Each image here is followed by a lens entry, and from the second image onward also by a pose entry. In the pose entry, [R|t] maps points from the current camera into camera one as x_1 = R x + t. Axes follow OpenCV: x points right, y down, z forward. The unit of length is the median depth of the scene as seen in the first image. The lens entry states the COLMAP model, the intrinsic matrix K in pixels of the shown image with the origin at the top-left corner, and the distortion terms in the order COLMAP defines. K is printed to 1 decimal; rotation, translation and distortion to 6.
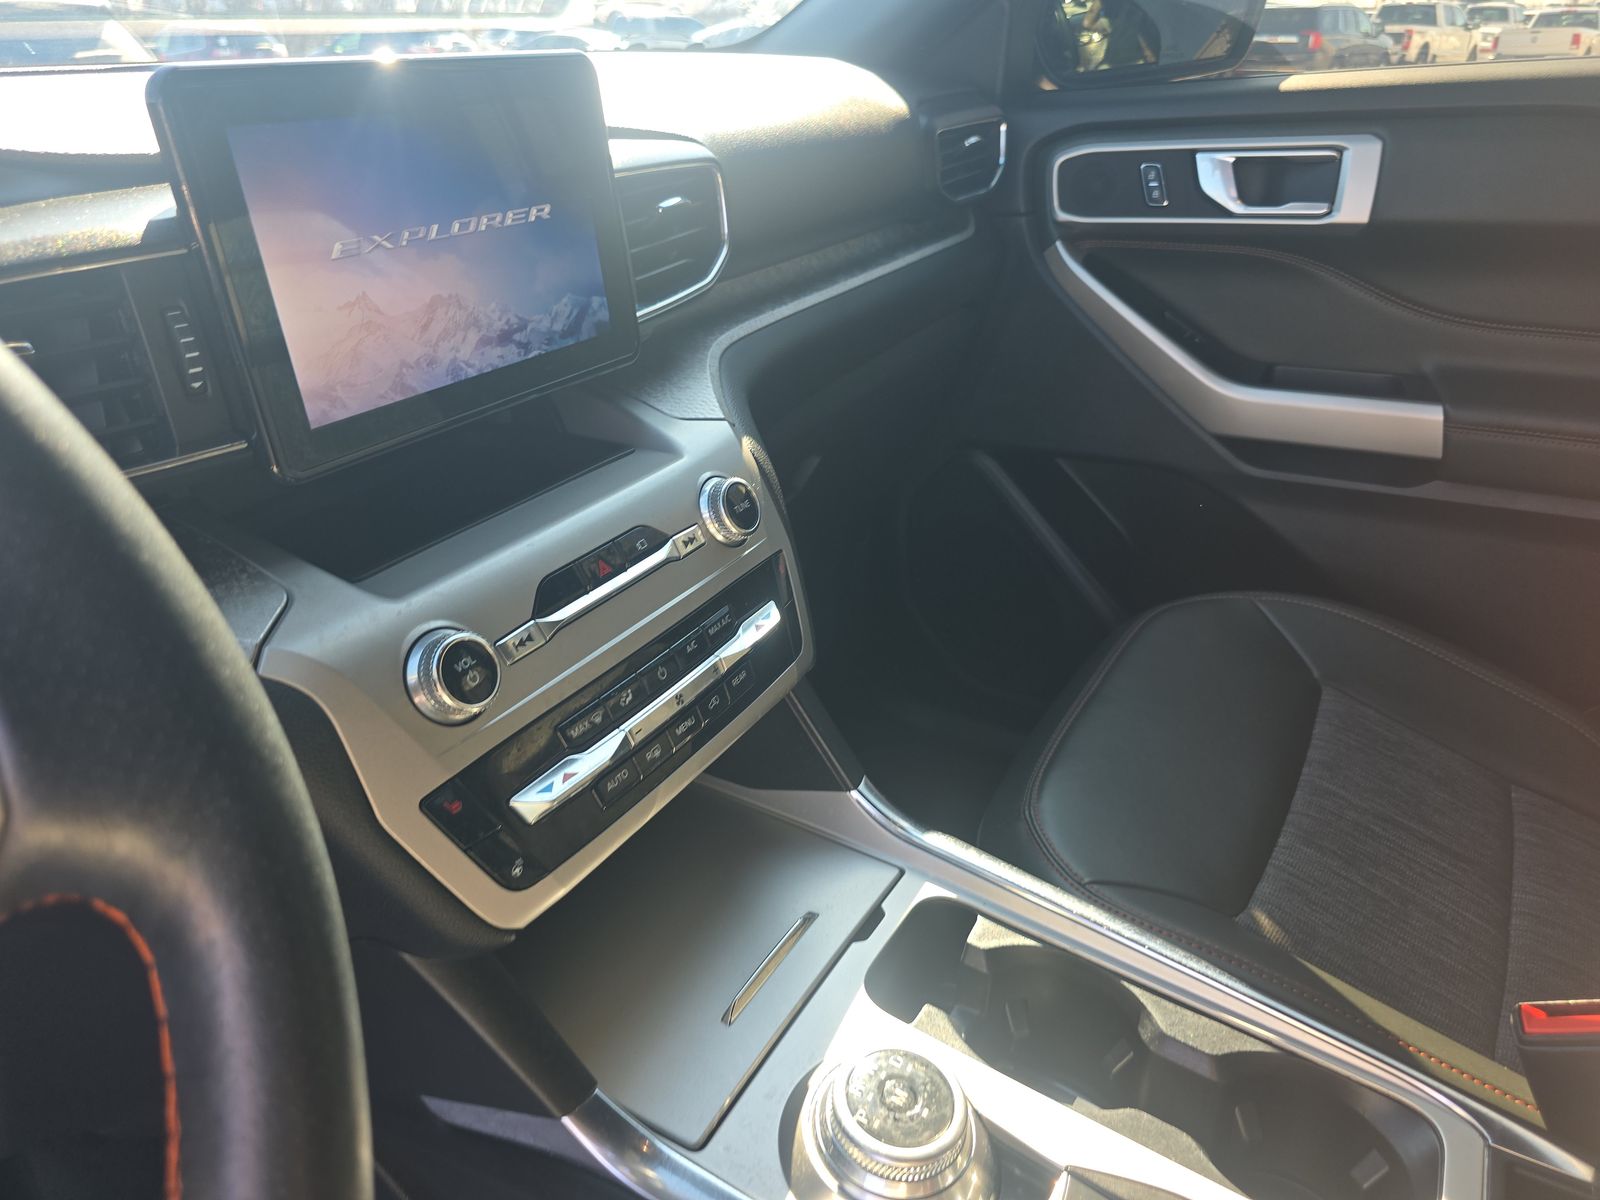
lens RADIAL K [[1098.5, 0, 800.0], [0, 1098.5, 600.0], [0, 0, 1]] dist [0.037973, -0.034296]
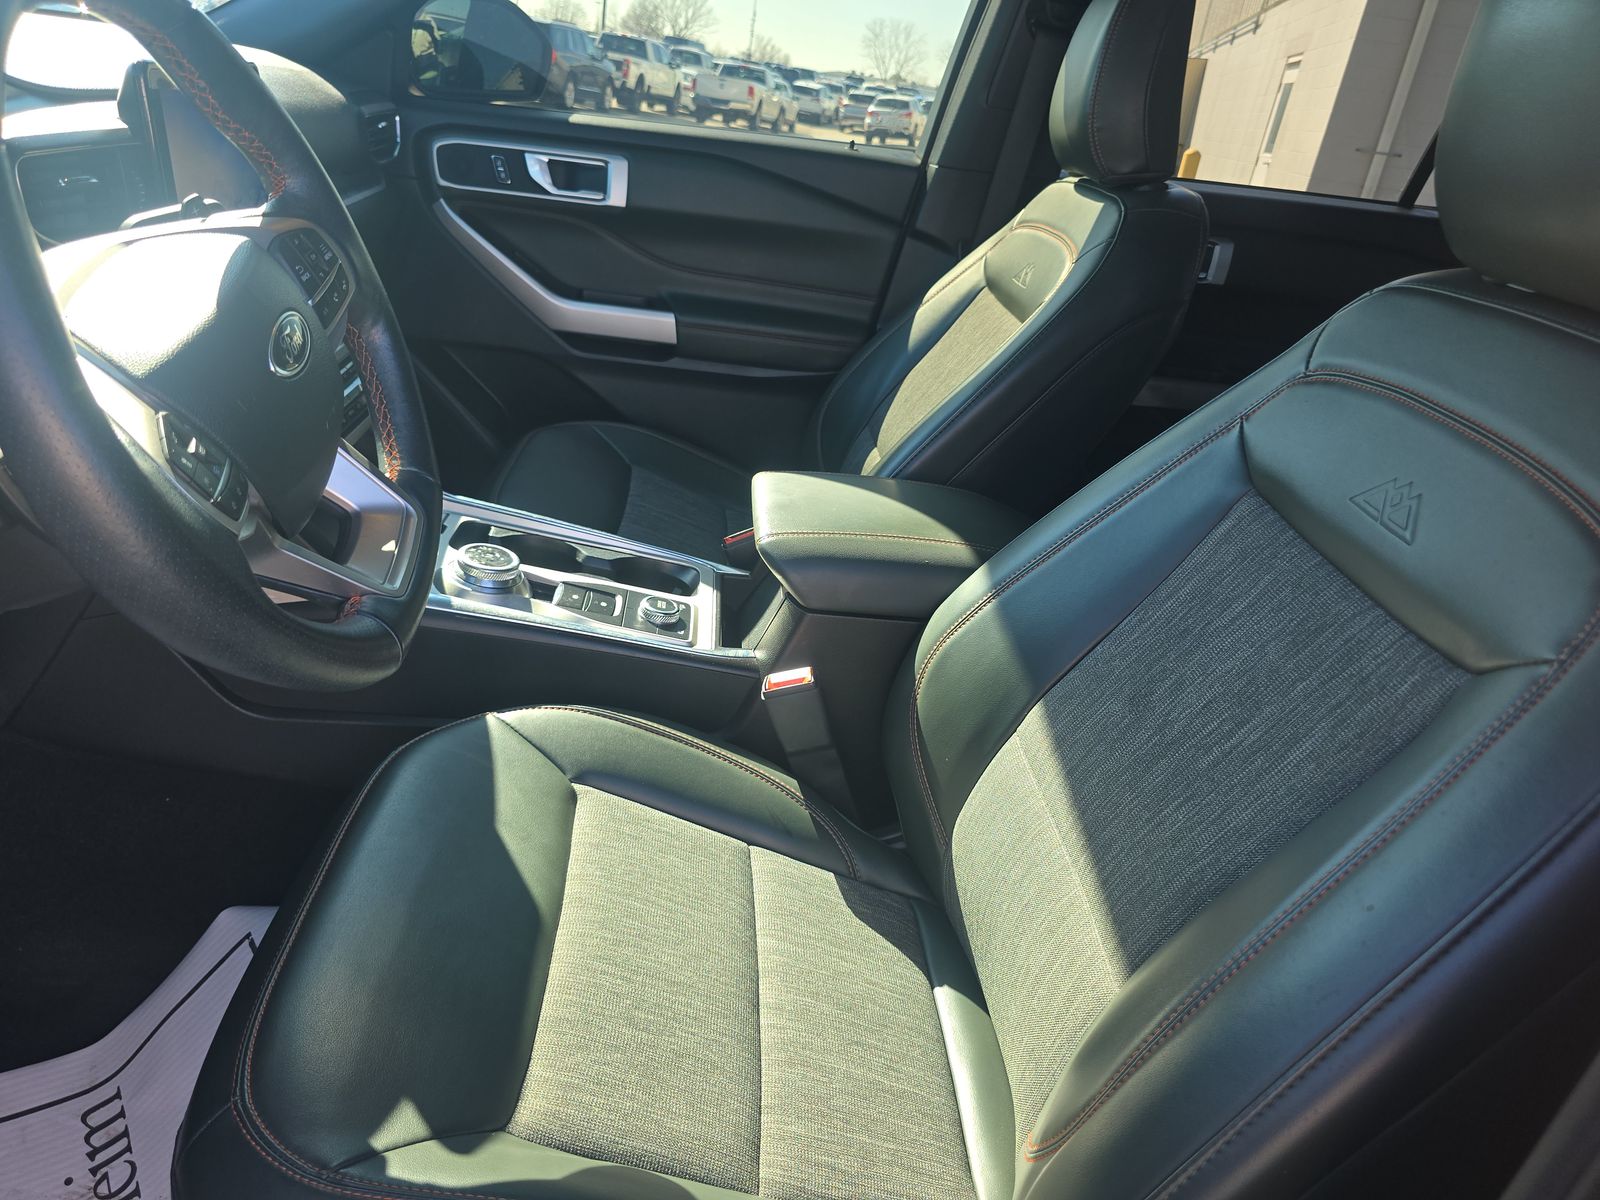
lens RADIAL K [[1098.5, 0, 800.0], [0, 1098.5, 600.0], [0, 0, 1]] dist [0.037973, -0.034296]
pose [[0.814684, -0.103568, 0.570581, -0.290363], [0.097479, 0.994380, 0.041311, 0.209104], [-0.571653, 0.021964, 0.820201, -0.517831]]
